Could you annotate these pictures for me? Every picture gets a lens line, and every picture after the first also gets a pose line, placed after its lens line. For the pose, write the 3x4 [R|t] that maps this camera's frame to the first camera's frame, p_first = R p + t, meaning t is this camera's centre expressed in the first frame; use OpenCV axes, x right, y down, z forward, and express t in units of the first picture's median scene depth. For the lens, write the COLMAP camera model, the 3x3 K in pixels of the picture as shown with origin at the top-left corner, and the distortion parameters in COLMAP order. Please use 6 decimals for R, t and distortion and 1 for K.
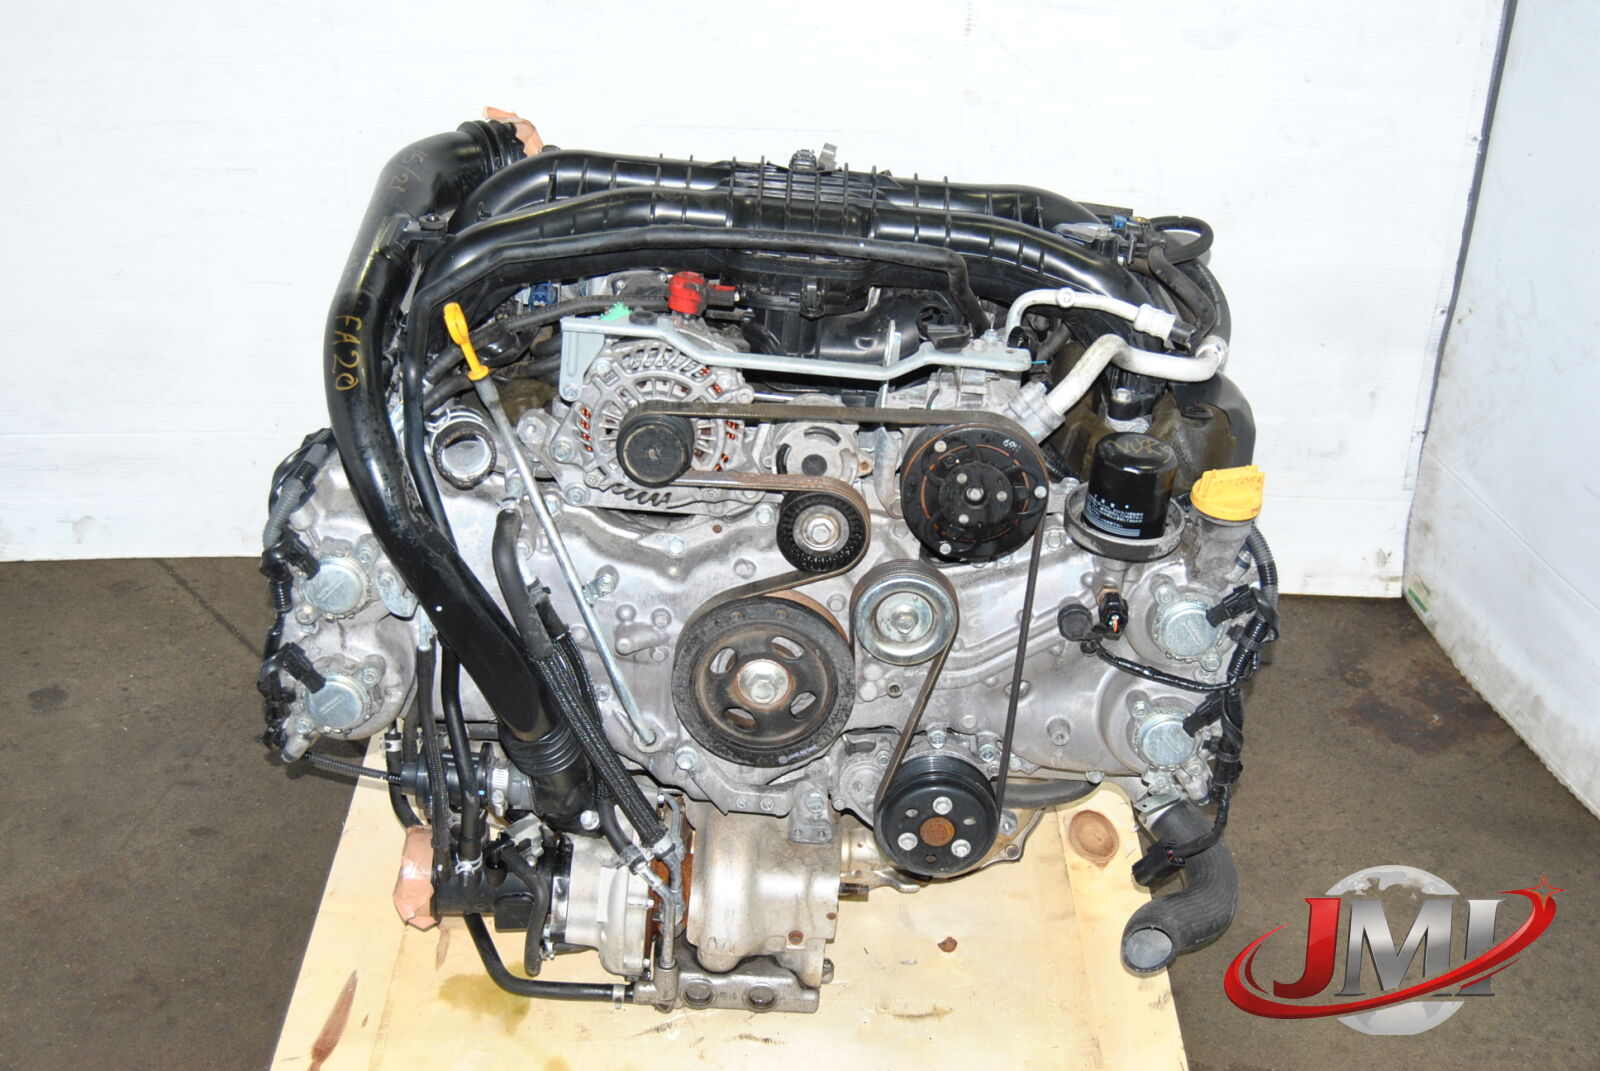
lens RADIAL K [[2112.1, 0, 796.4], [0, 2112.1, 531.7], [0, 0, 1]] dist [0.030589, 0.000000]
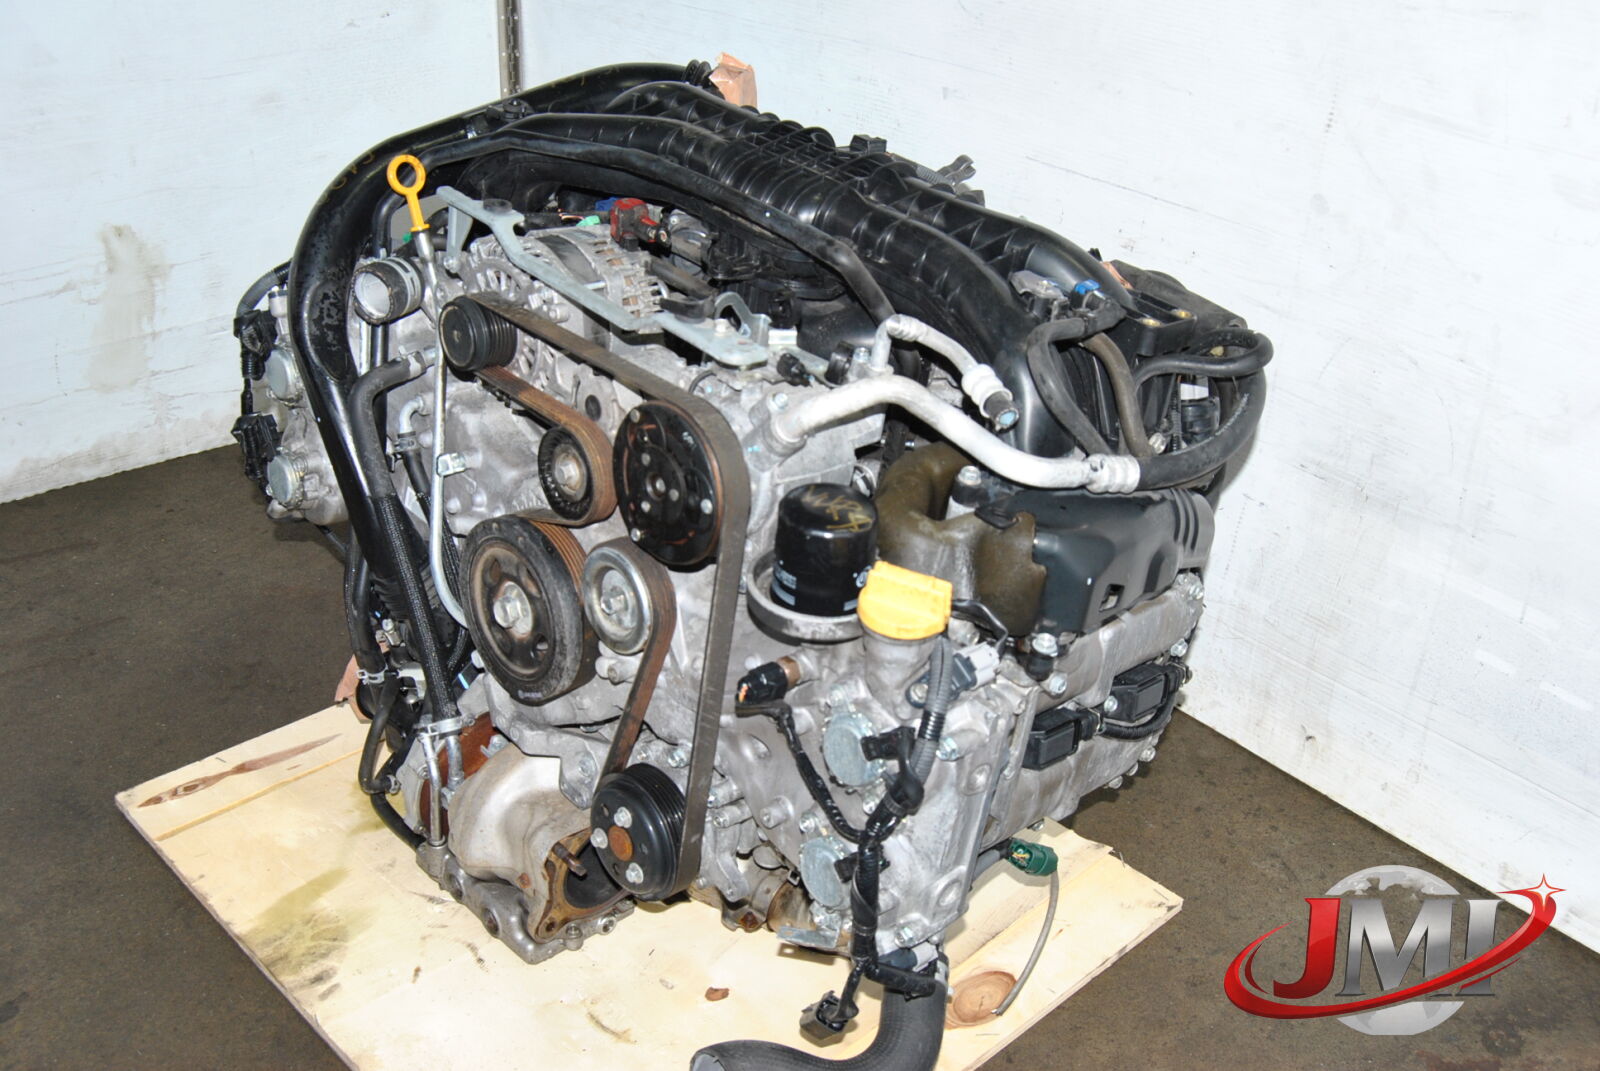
lens RADIAL K [[1655.6, 0, 797.0], [0, 1655.6, 545.5], [0, 0, 1]] dist [-0.031342, 0.000000]
pose [[0.682489, 0.352431, -0.640313, 0.551951], [-0.378499, 0.919868, 0.102869, -0.084224], [0.625258, 0.172150, 0.761195, 0.487345]]
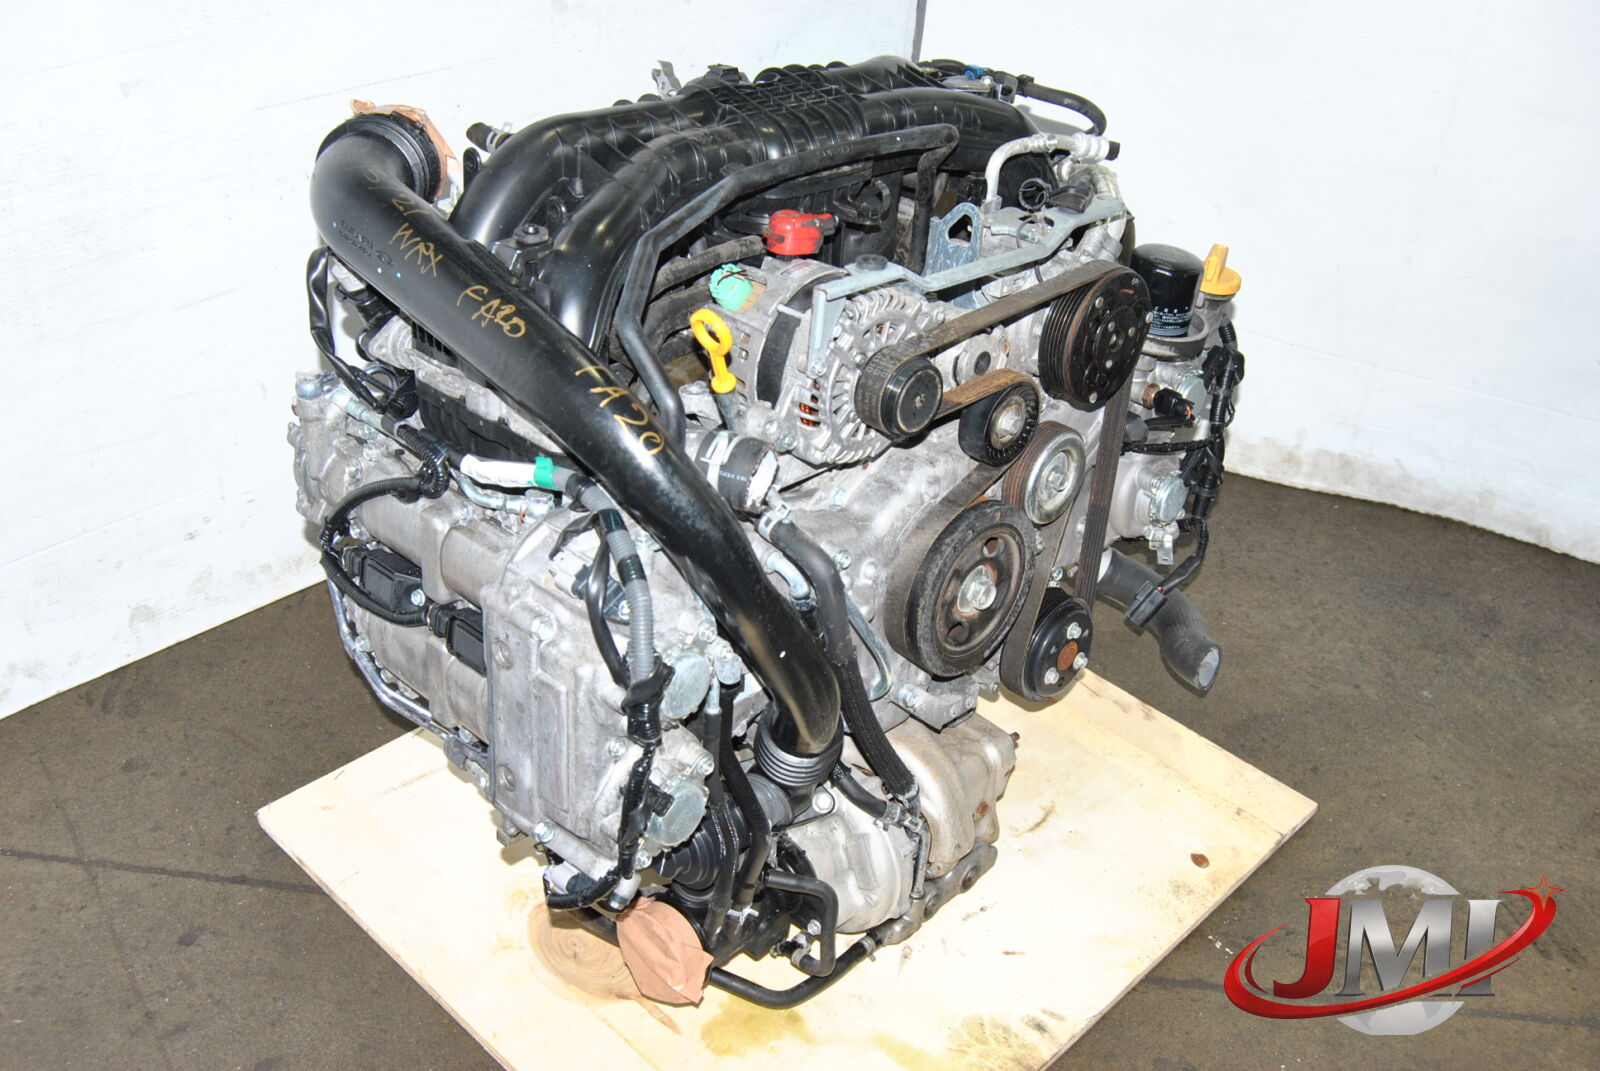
lens RADIAL K [[1655.6, 0, 799.5], [0, 1655.6, 533.5], [0, 0, 1]] dist [-0.031342, 0.000000]
pose [[0.687920, -0.379046, 0.618942, -0.541795], [0.301107, 0.924987, 0.231807, -0.157682], [-0.660379, 0.026903, 0.750450, 0.464656]]
